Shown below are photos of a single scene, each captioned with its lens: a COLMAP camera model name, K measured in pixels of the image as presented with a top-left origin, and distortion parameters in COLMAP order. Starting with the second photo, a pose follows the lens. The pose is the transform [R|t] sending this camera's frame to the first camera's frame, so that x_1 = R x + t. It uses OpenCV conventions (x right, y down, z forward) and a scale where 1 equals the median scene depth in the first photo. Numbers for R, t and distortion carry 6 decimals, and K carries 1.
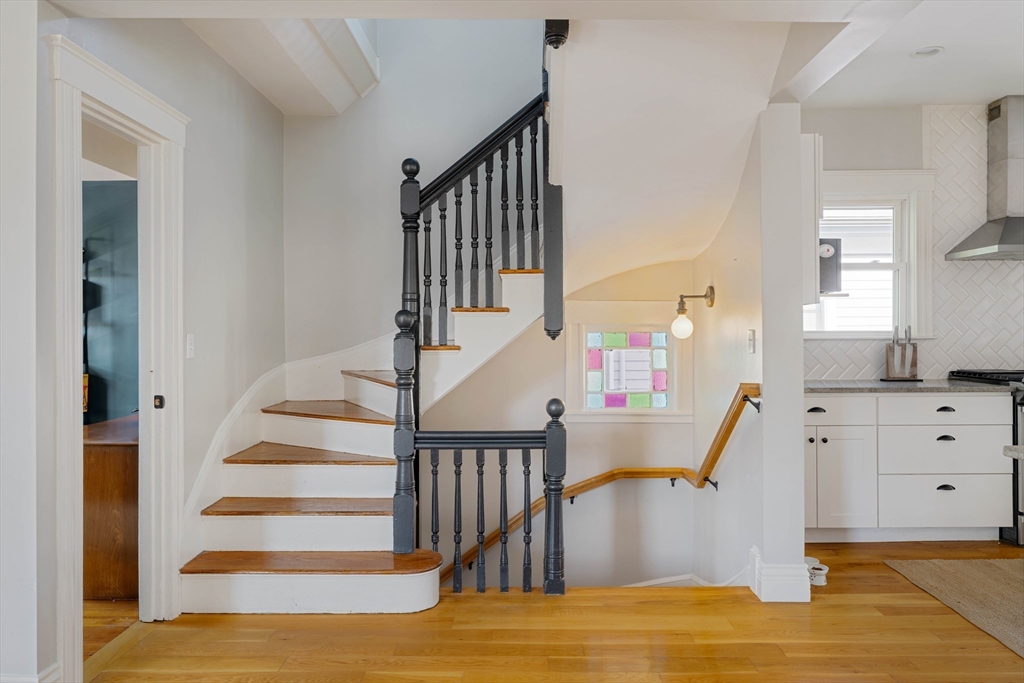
lens RADIAL K [[706.7, 0, 513.9], [0, 706.7, 335.9], [0, 0, 1]] dist [-0.002328, -0.000138]
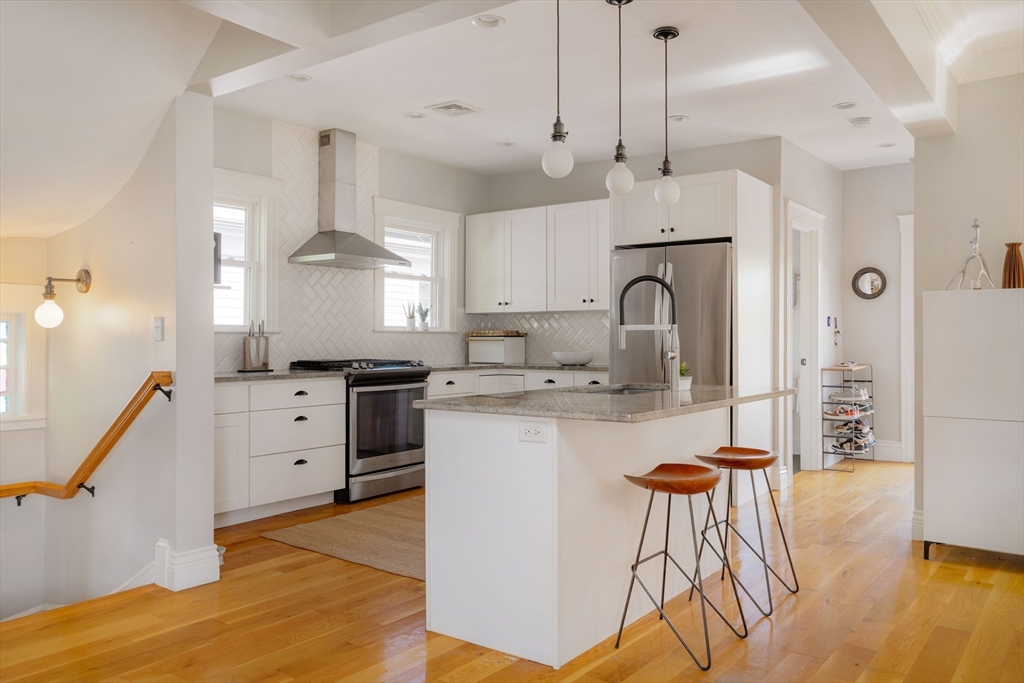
lens RADIAL K [[787.7, 0, 512.0], [0, 787.7, 341.5], [0, 0, 1]] dist [-0.001967, -0.001011]
pose [[0.591759, 0.003010, 0.806110, -0.243876], [-0.002159, 0.999995, -0.002149, 0.025921], [-0.806112, -0.000469, 0.591762, -0.029746]]
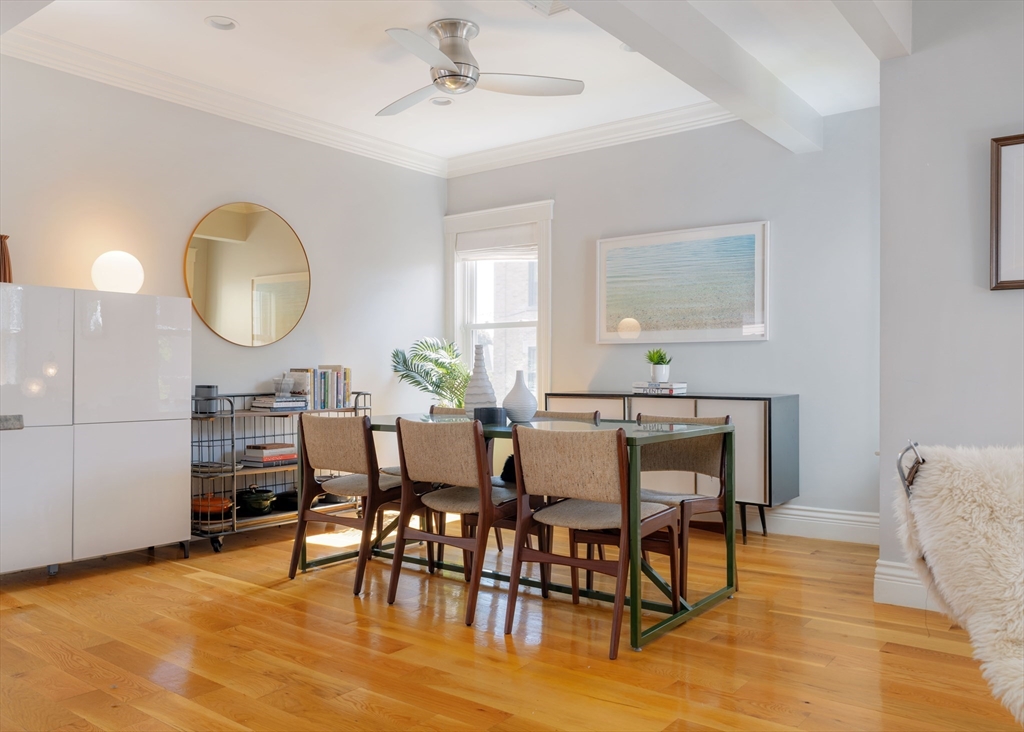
lens RADIAL K [[802.2, 0, 518.5], [0, 802.2, 369.6], [0, 0, 1]] dist [0.002022, 0.002135]
pose [[-0.795153, 0.007141, 0.606366, -0.083521], [0.000612, 0.999940, -0.010973, 0.071305], [-0.606408, -0.008354, -0.795110, 0.503024]]
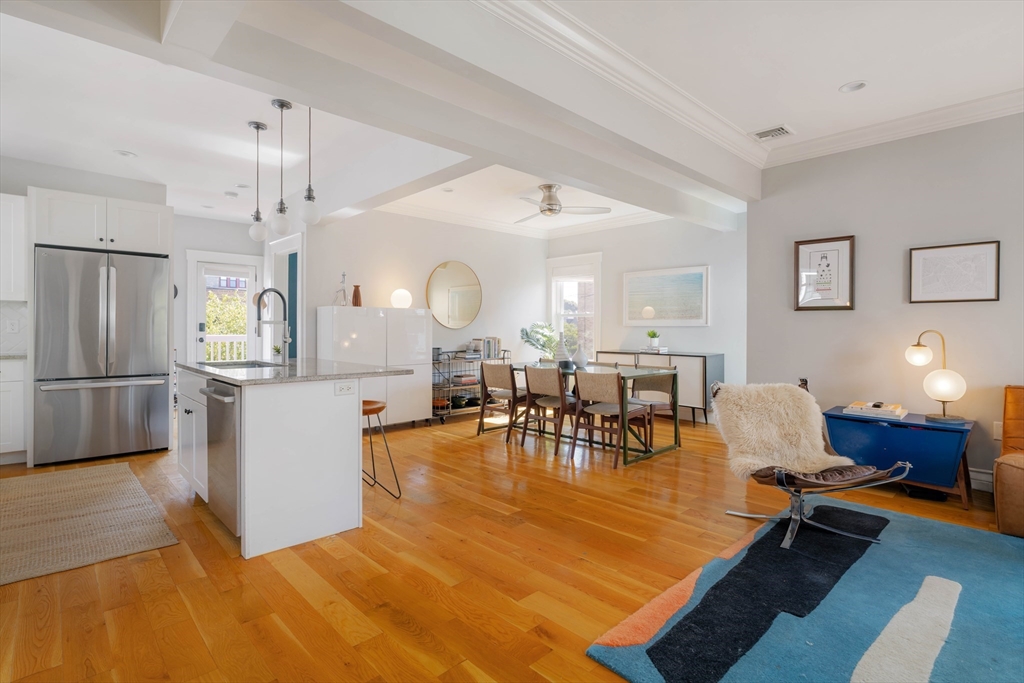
lens RADIAL K [[501.0, 0, 518.1], [0, 501.0, 331.6], [0, 0, 1]] dist [-0.001552, -0.000114]
pose [[-0.693093, 0.000012, 0.720848, -0.373160], [0.000392, 1.000000, 0.000360, 0.022790], [-0.720848, 0.000532, -0.693093, 0.803636]]
